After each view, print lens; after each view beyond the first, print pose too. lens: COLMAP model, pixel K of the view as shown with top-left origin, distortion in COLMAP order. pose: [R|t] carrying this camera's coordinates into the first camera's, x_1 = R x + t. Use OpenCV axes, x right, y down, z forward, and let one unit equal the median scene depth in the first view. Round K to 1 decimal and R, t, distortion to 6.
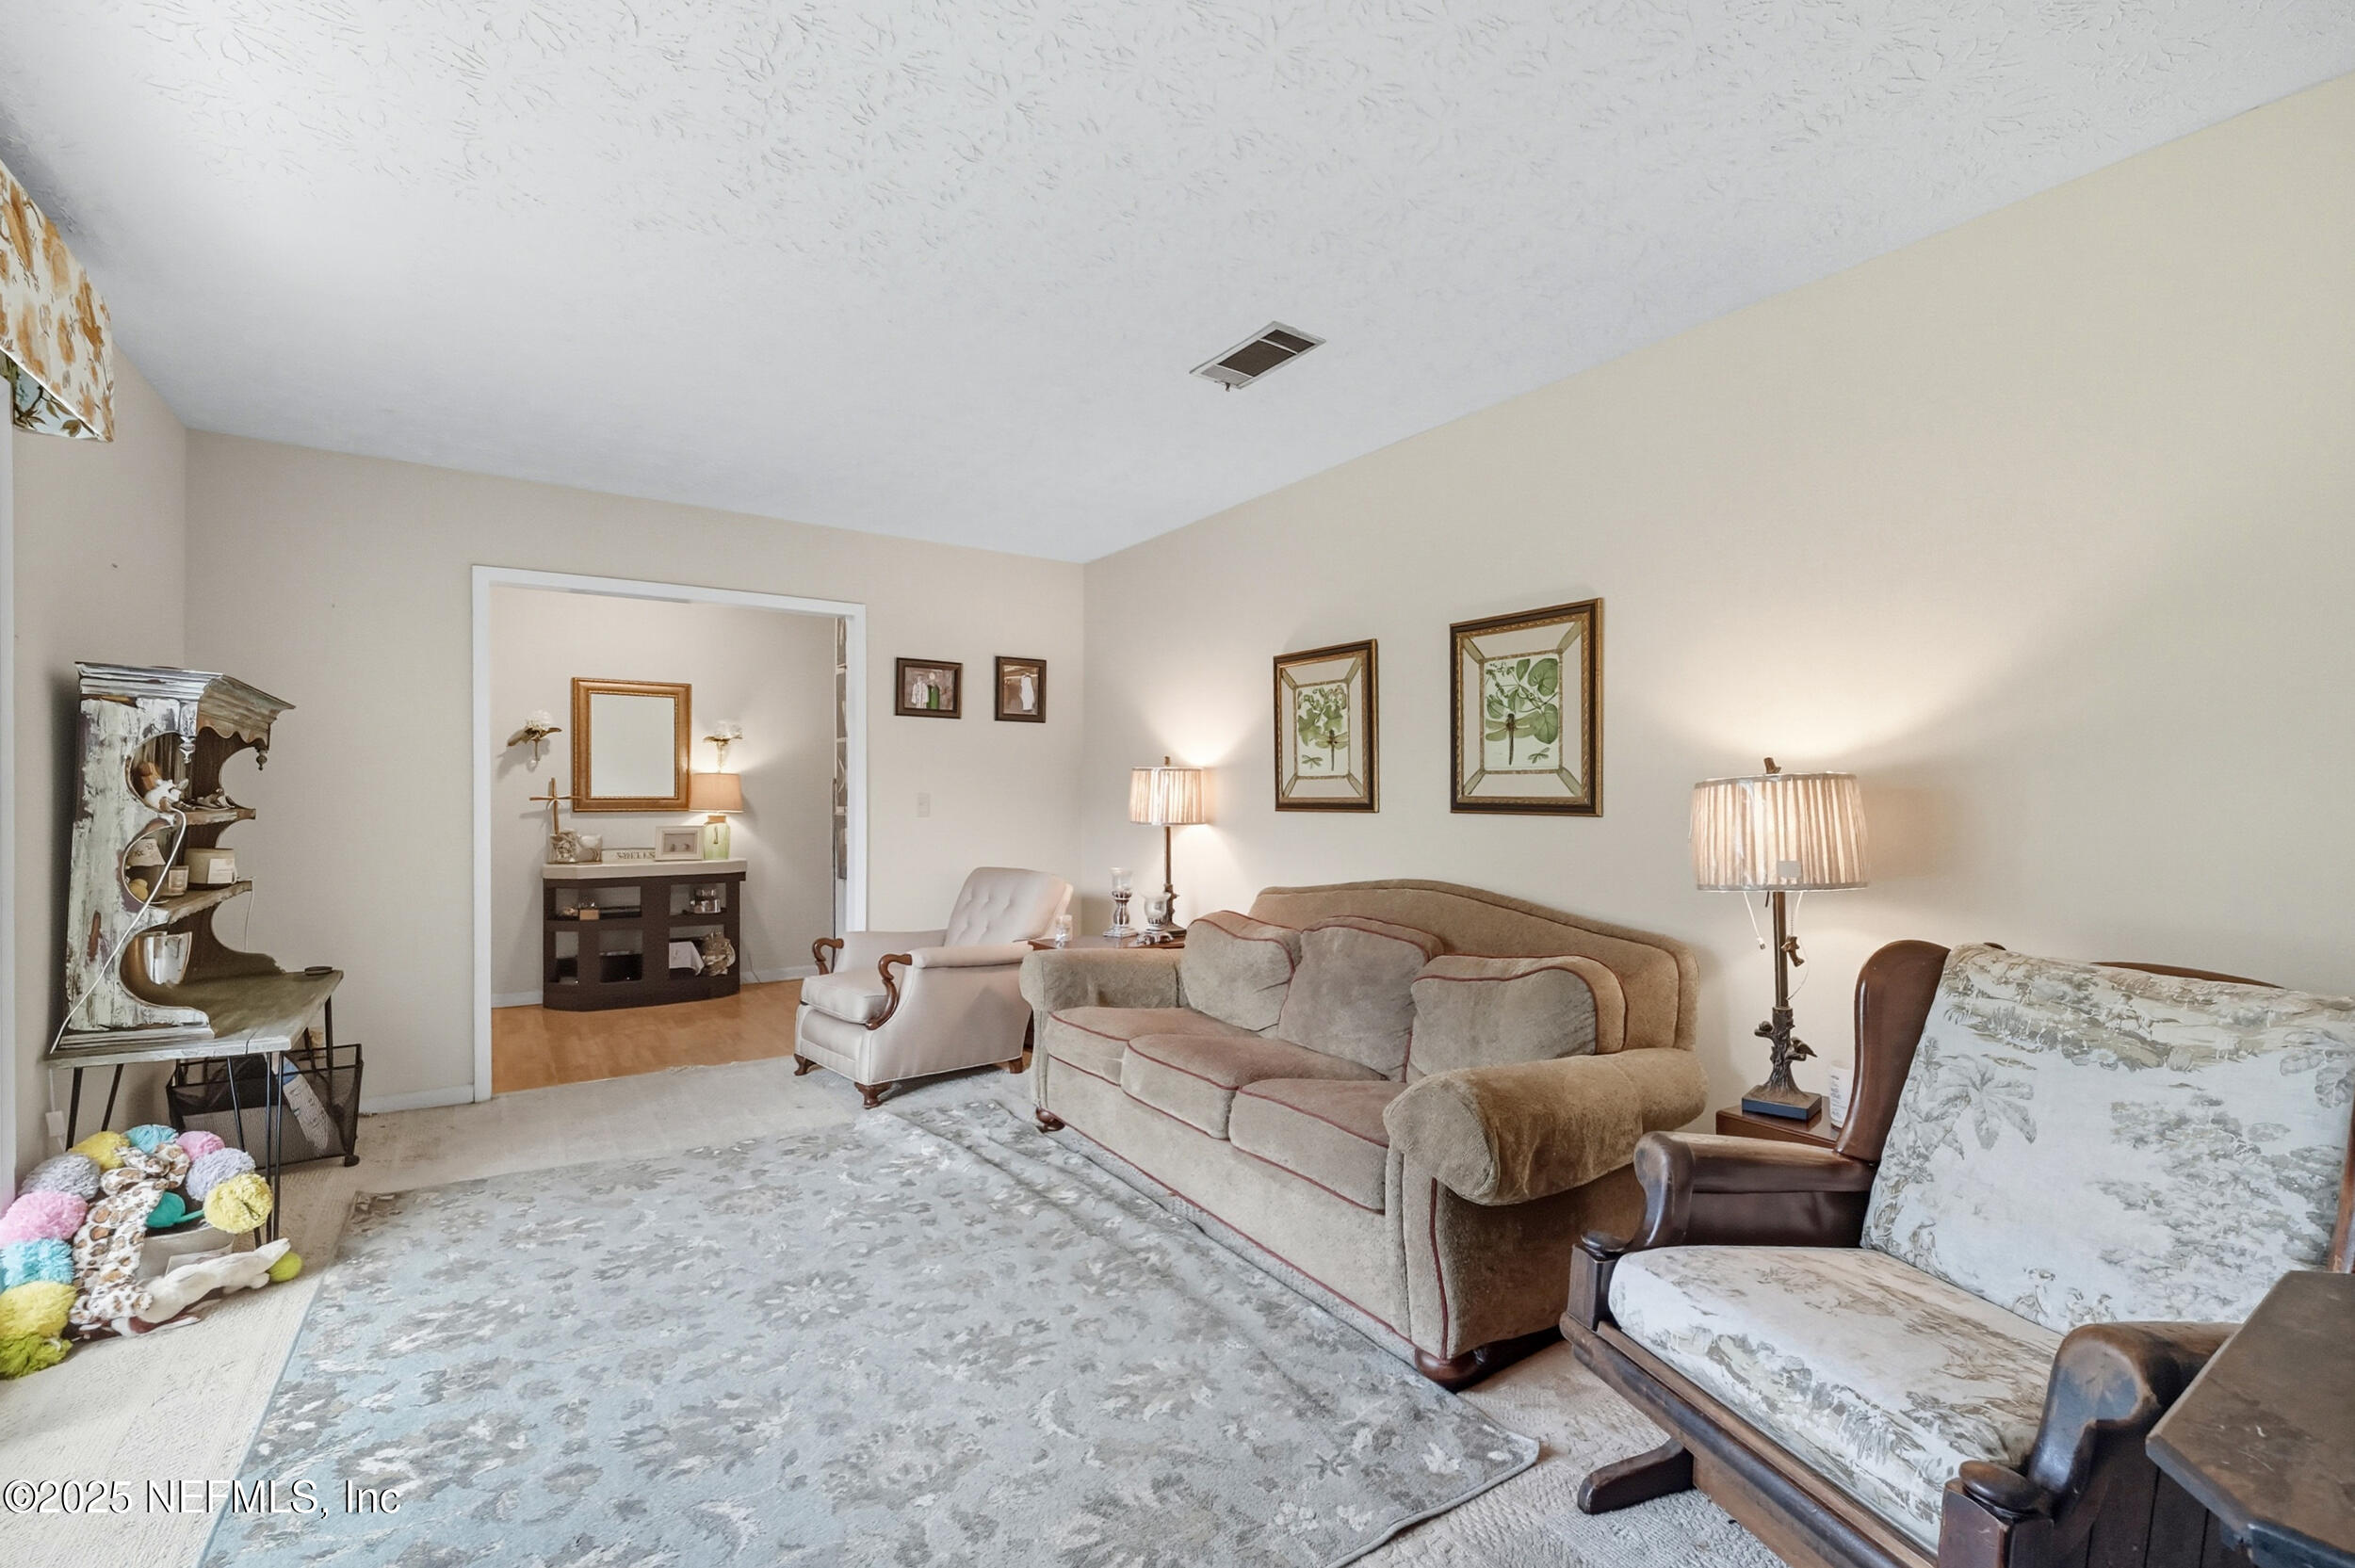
lens RADIAL K [[979.2, 0, 1169.1], [0, 979.2, 776.9], [0, 0, 1]] dist [0.000257, 0.000034]
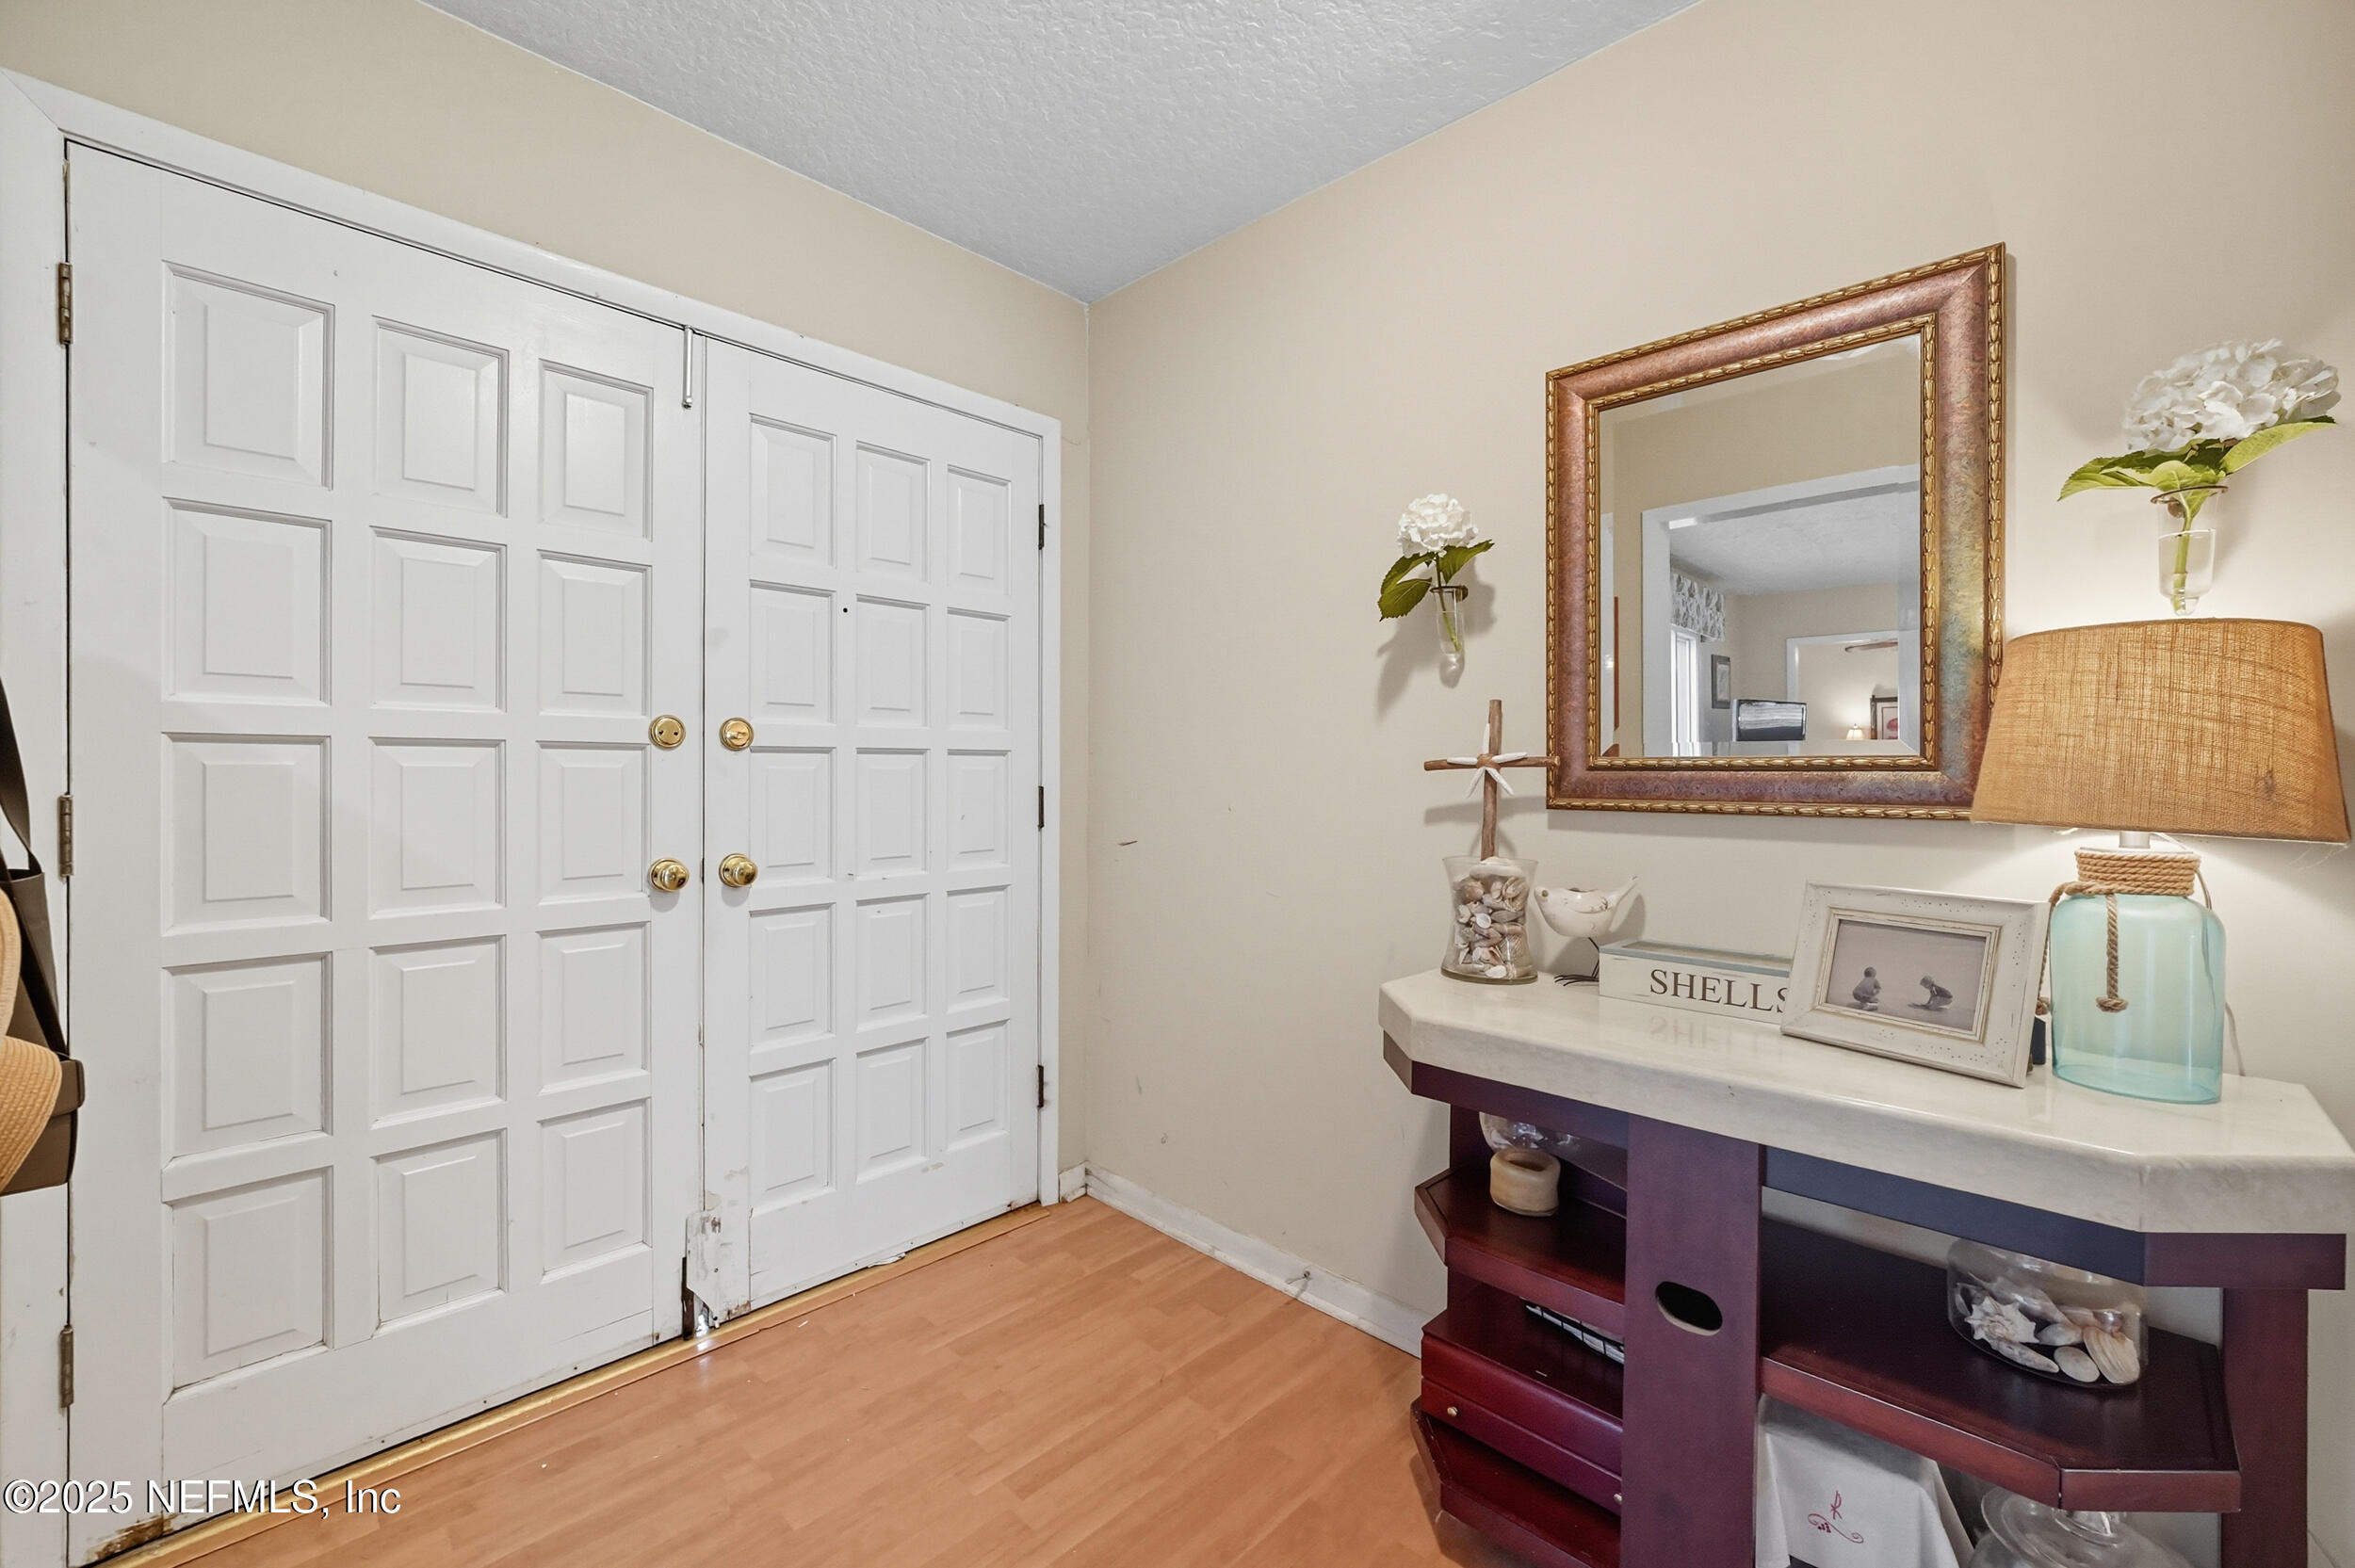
lens RADIAL K [[979.2, 0, 1169.1], [0, 979.2, 776.9], [0, 0, 1]] dist [0.000257, 0.000034]
pose [[0.203147, 0.000272, -0.979148, -0.322582], [0.006051, 0.999981, 0.001533, 0.023491], [0.979130, -0.006236, 0.203141, 0.797418]]
